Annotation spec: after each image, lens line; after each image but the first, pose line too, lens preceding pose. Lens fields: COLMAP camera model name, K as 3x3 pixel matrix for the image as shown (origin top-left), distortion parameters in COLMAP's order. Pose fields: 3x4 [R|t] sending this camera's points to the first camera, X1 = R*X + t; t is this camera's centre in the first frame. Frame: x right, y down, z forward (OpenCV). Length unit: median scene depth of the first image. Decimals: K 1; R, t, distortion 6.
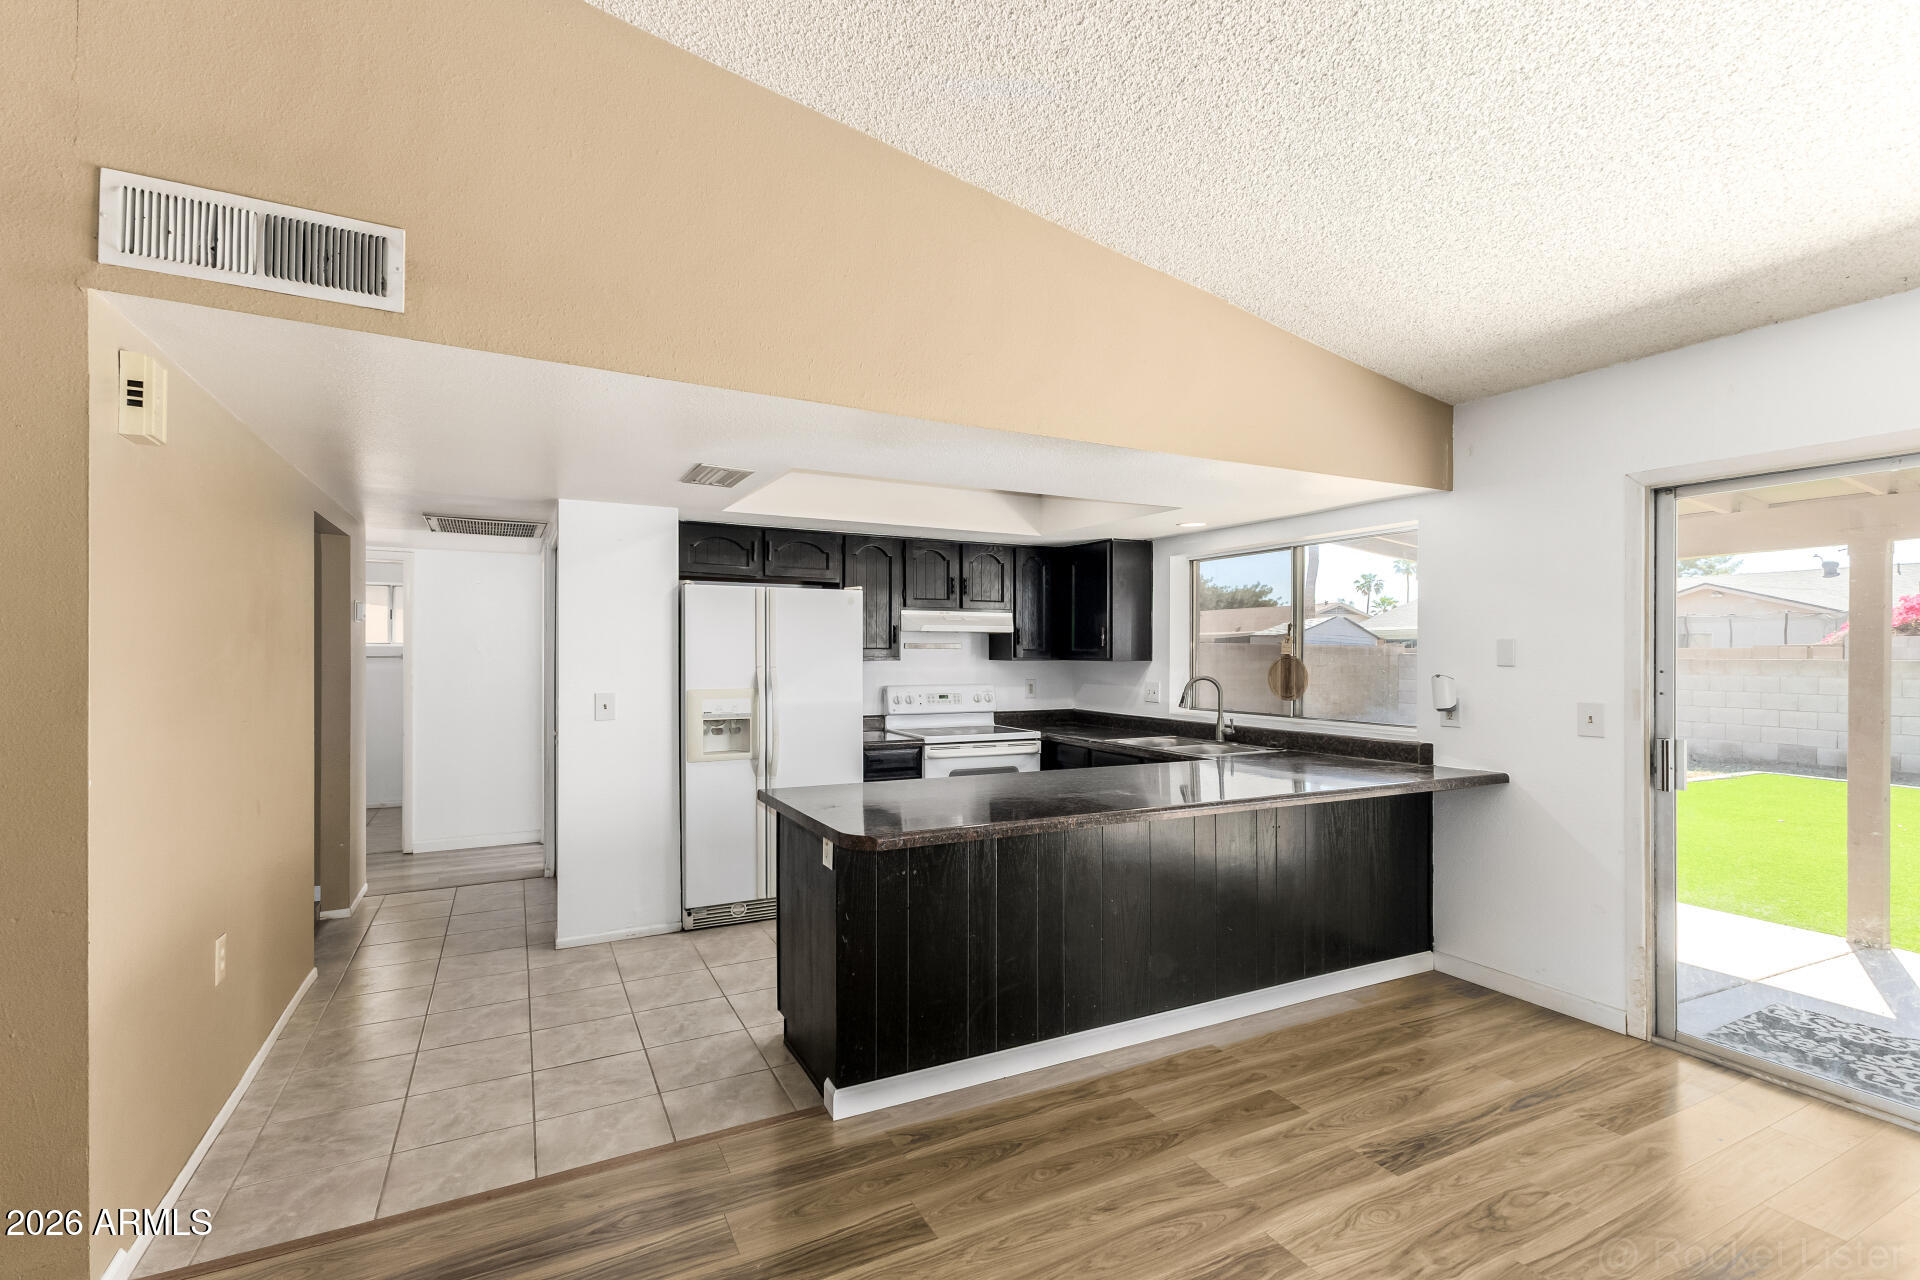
lens RADIAL K [[812.6, 0, 878.5], [0, 812.6, 652.8], [0, 0, 1]] dist [0.008759, -0.000033]
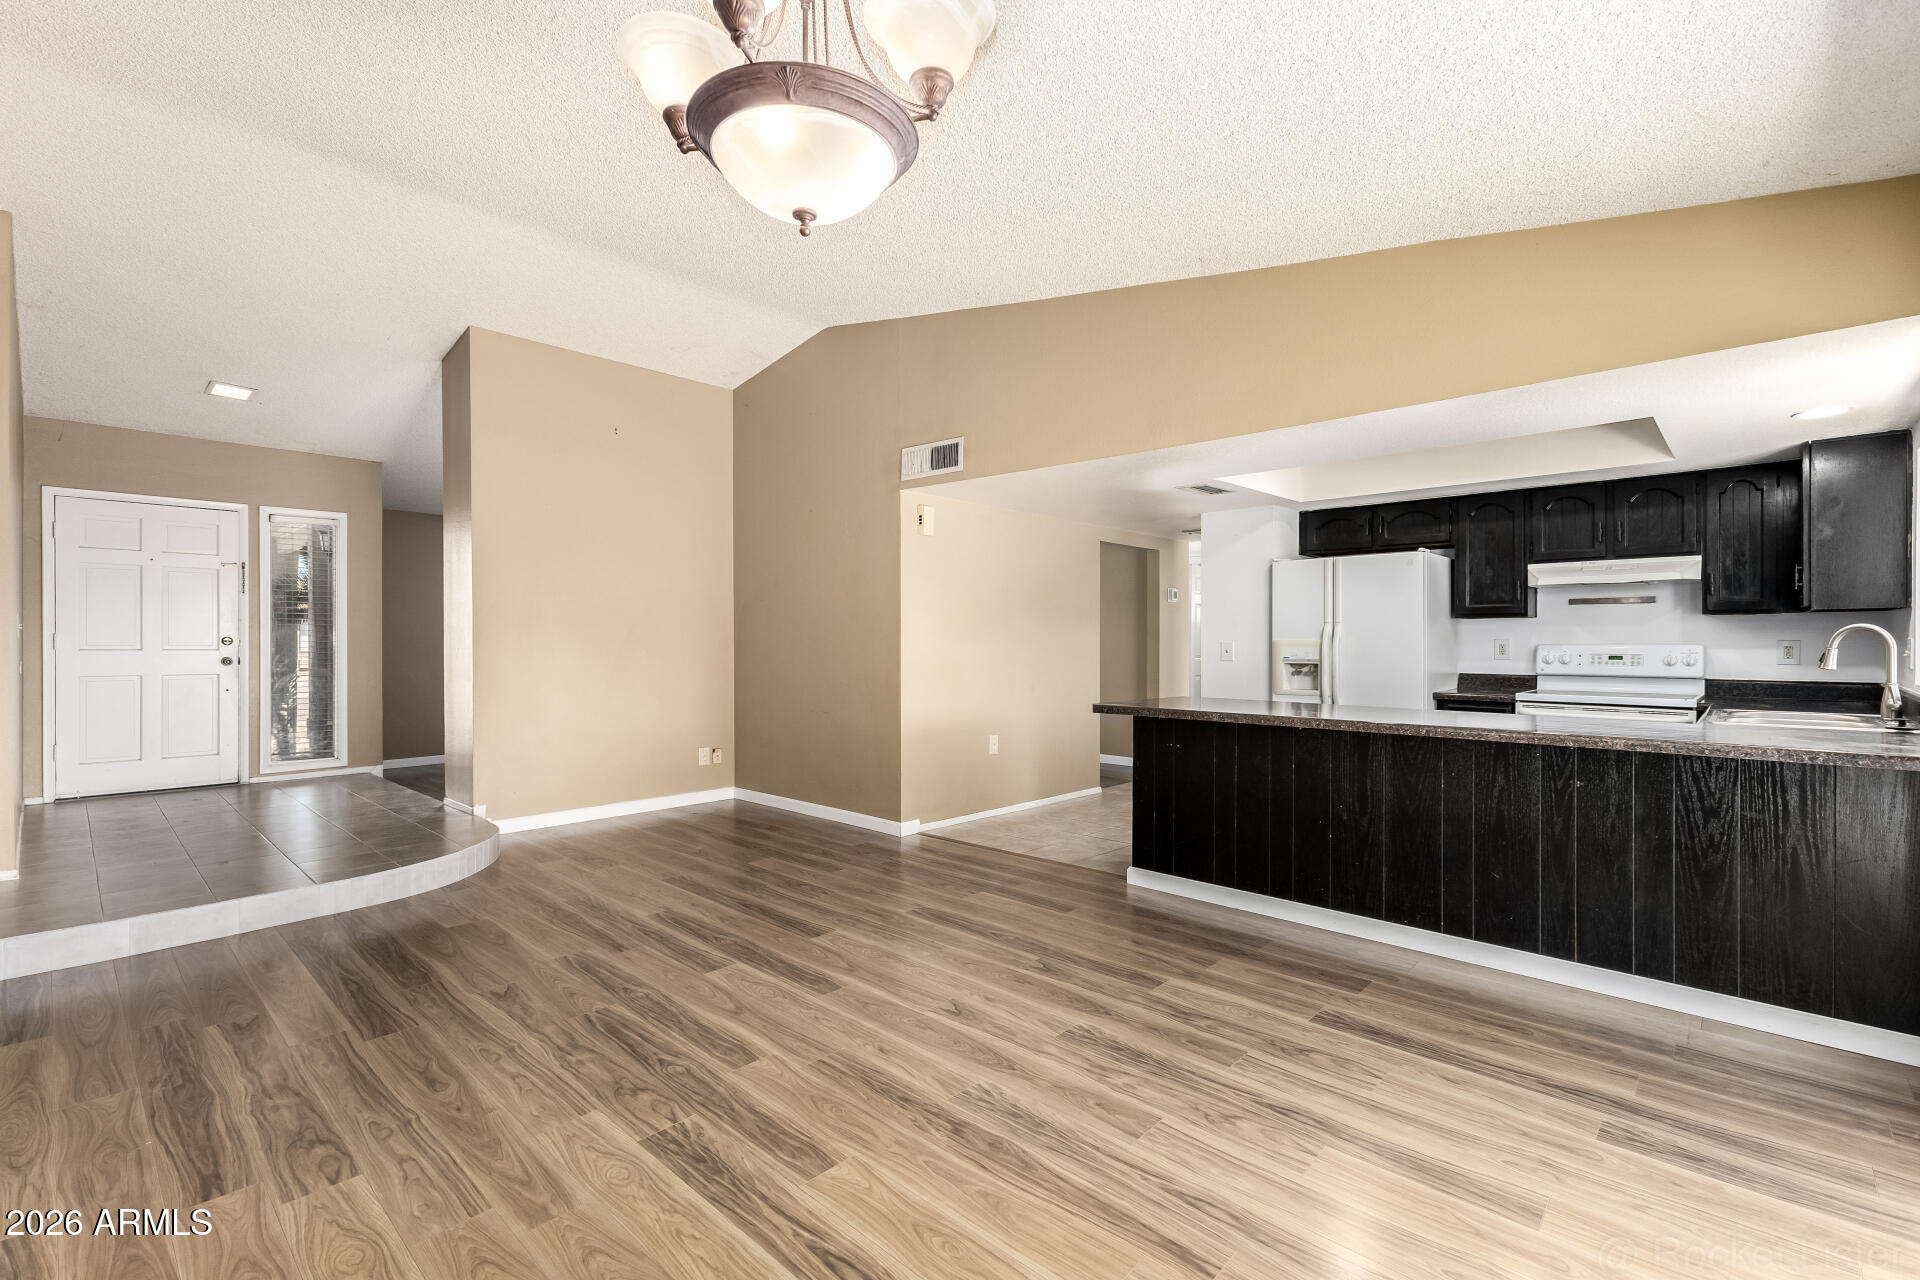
lens RADIAL K [[869.4, 0, 1070.9], [0, 869.4, 650.3], [0, 0, 1]] dist [0.006608, -0.001213]
pose [[0.423008, 0.006670, -0.906101, 0.921009], [0.001440, 0.999967, 0.008034, 0.050065], [0.906125, -0.004703, 0.422985, 0.086334]]
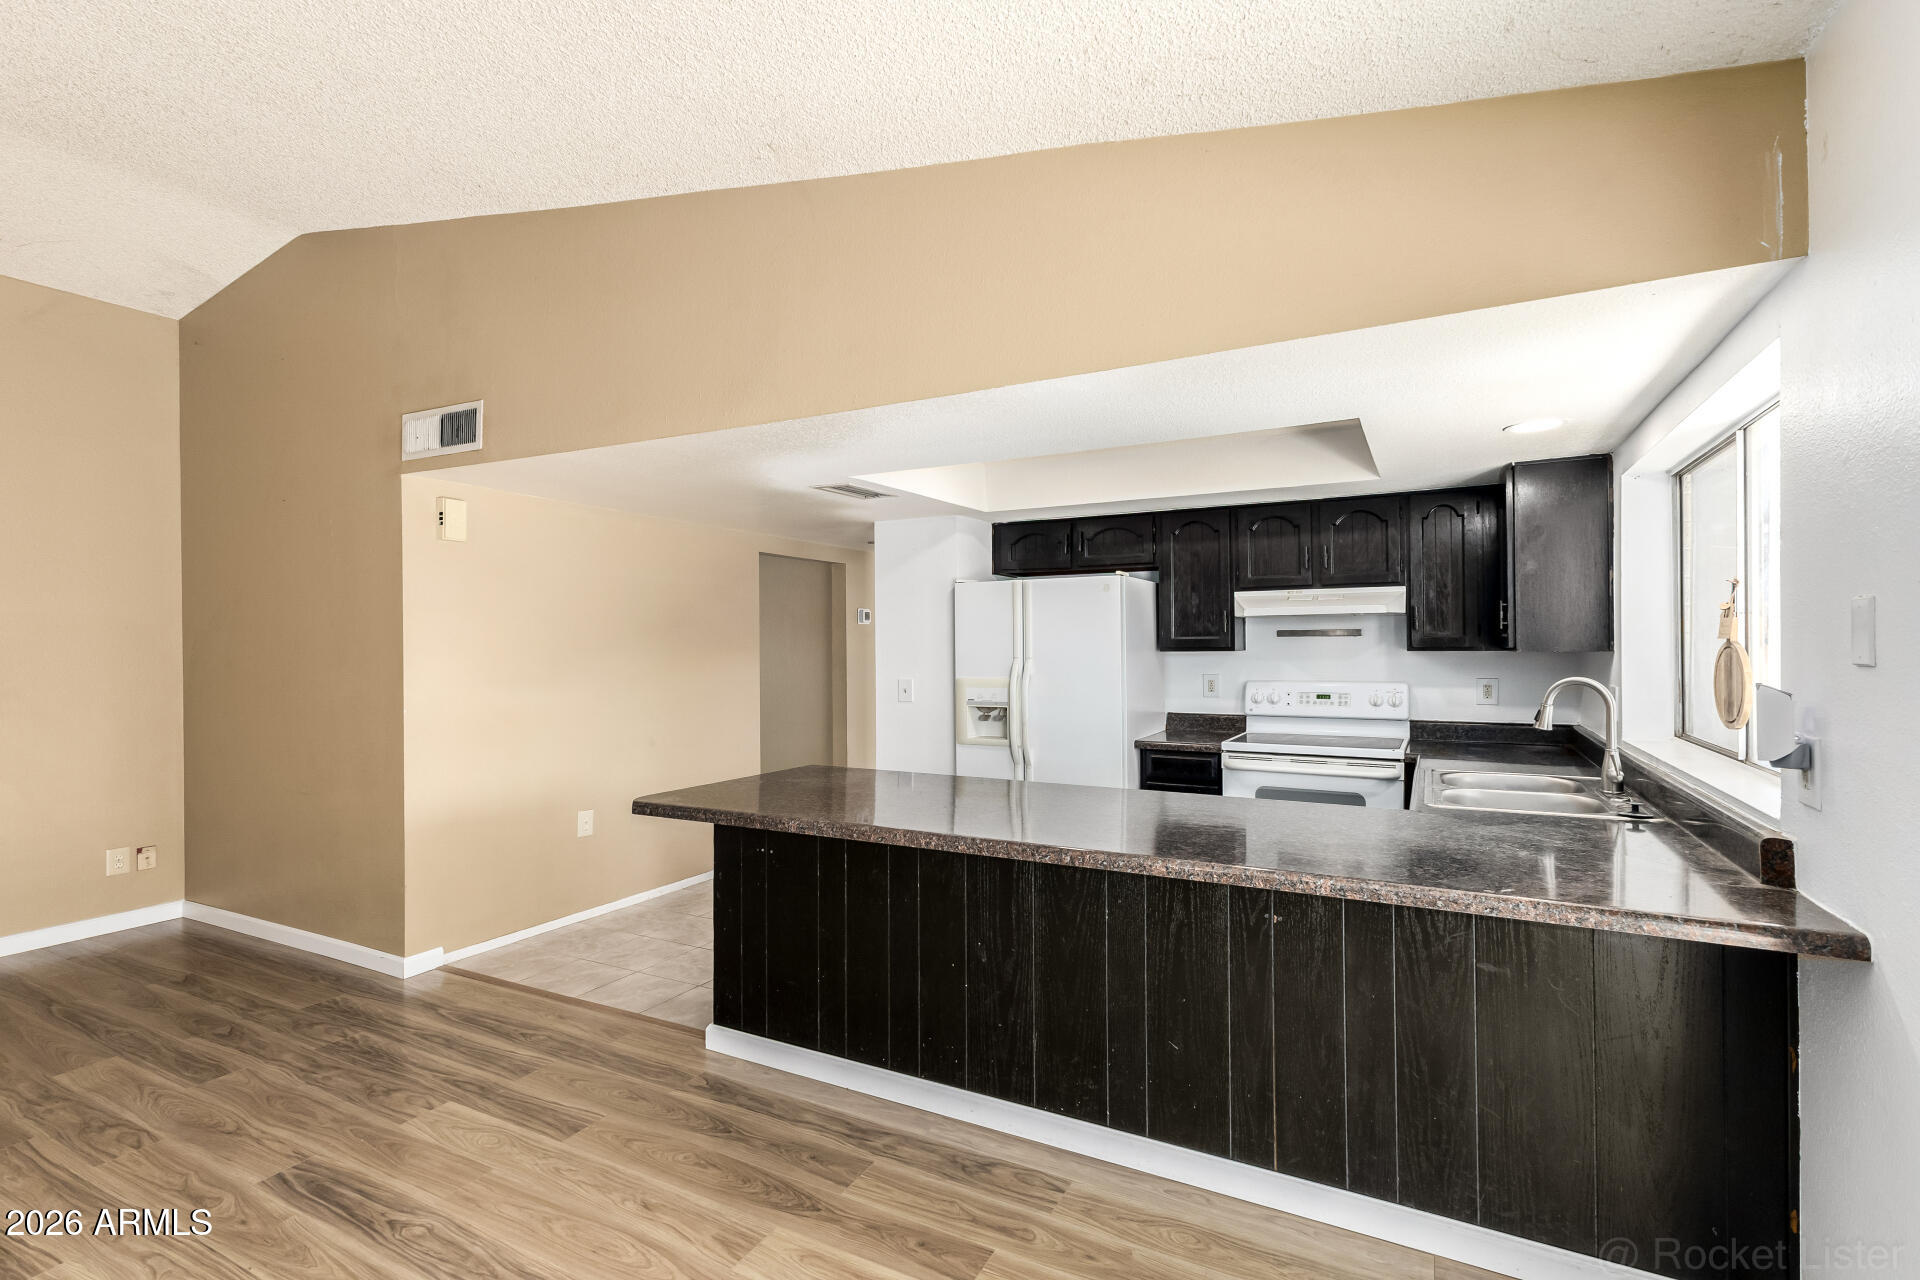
lens RADIAL K [[828.4, 0, 1073.9], [0, 828.4, 643.7], [0, 0, 1]] dist [0.007701, -0.000362]
pose [[0.643386, -0.005821, -0.765520, 0.729384], [0.008762, 0.999962, -0.000239, 0.000108], [0.765492, -0.006554, 0.643412, 0.391345]]
